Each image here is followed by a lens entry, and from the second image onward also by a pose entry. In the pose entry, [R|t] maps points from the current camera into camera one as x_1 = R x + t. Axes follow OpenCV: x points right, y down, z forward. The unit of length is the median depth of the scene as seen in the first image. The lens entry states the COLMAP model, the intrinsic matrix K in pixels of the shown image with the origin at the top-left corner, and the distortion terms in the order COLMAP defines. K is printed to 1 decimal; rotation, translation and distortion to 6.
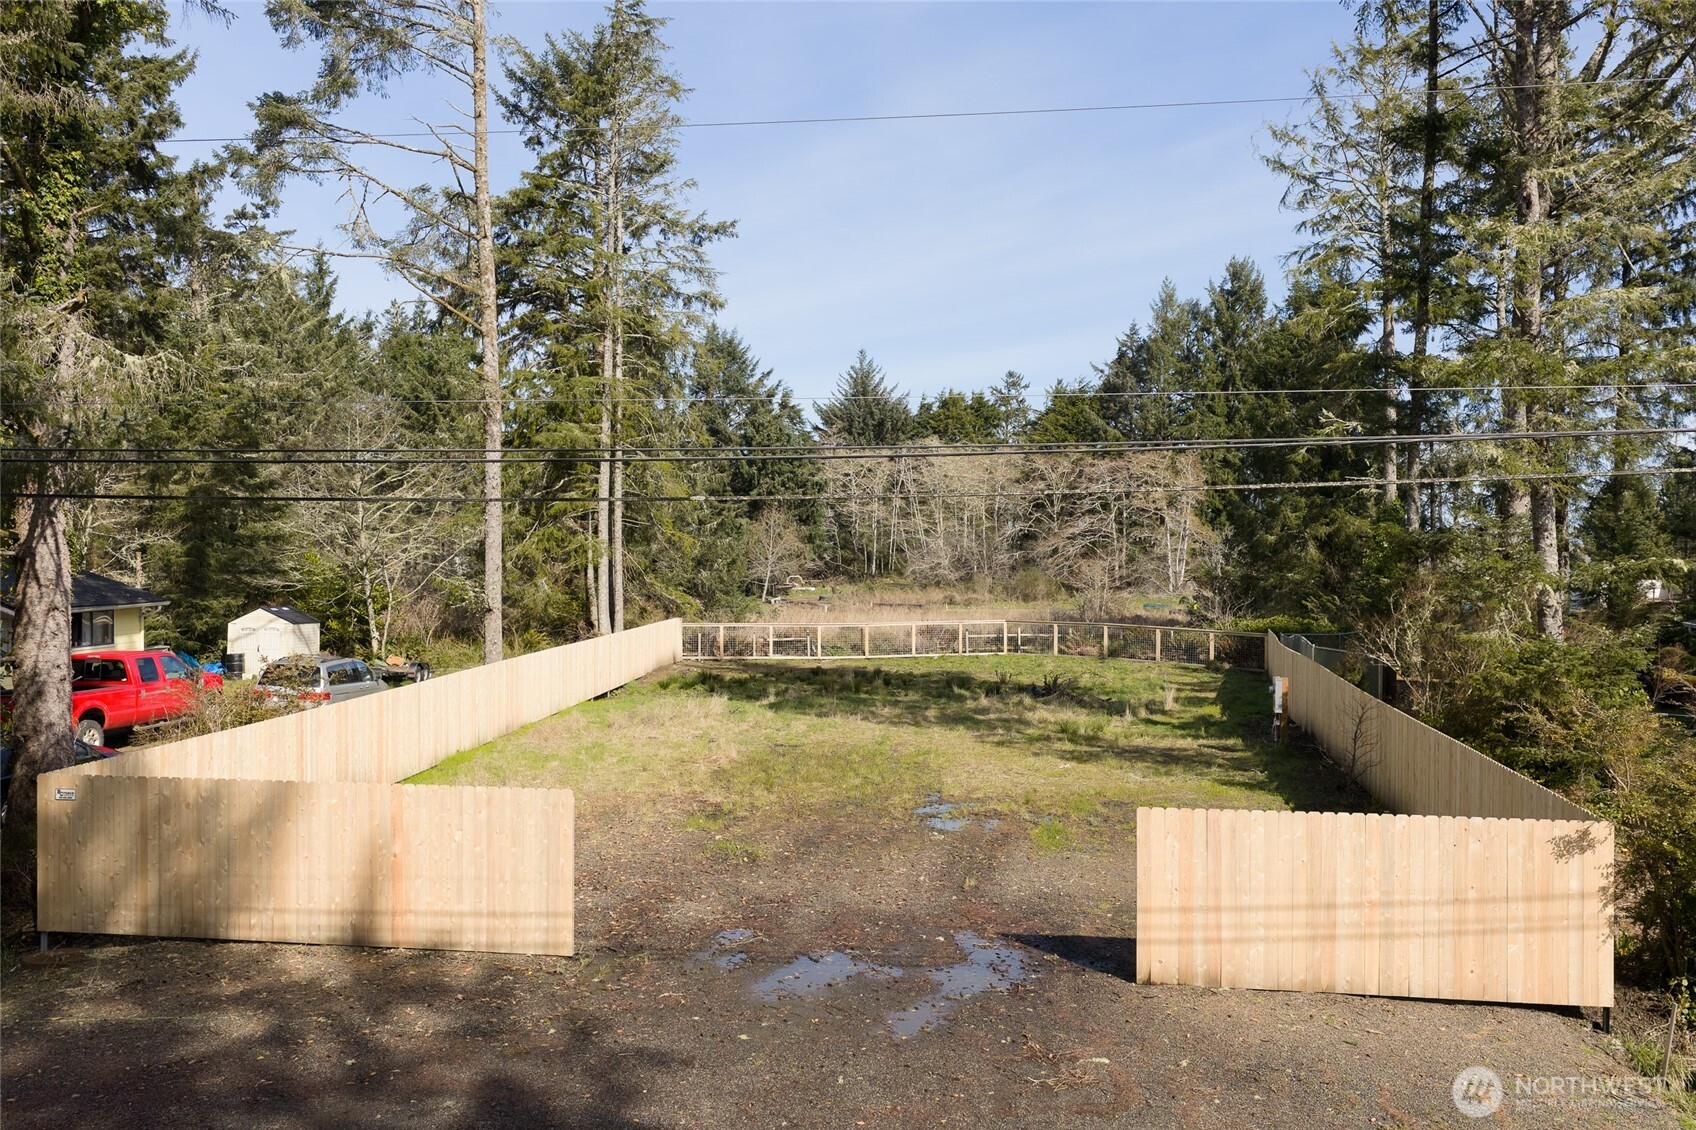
lens RADIAL K [[1357.4, 0, 847.3], [0, 1357.4, 601.2], [0, 0, 1]] dist [0.006448, -0.005148]
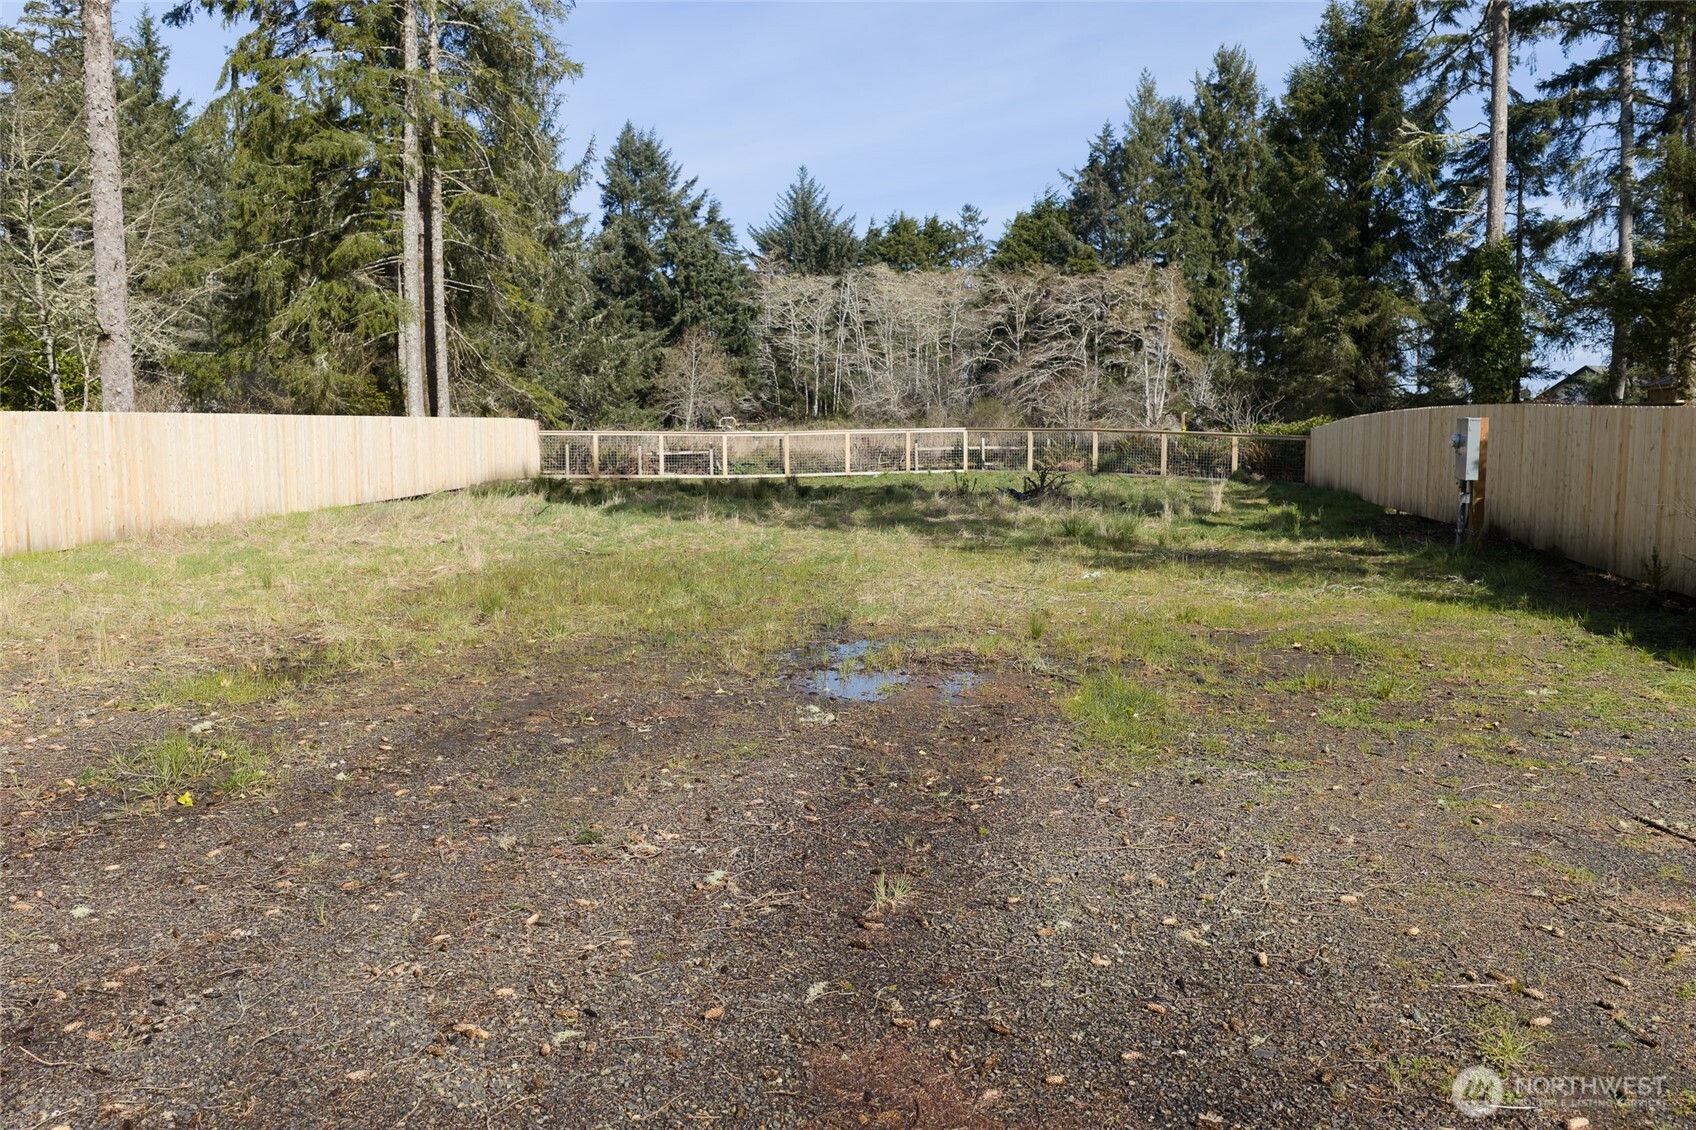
lens RADIAL K [[1357.4, 0, 847.3], [0, 1357.4, 601.2], [0, 0, 1]] dist [0.006448, -0.005148]
pose [[0.999398, -0.008378, 0.033666, 0.010338], [0.005061, 0.995231, 0.097414, 0.017430], [-0.034322, -0.097185, 0.994674, 0.104436]]
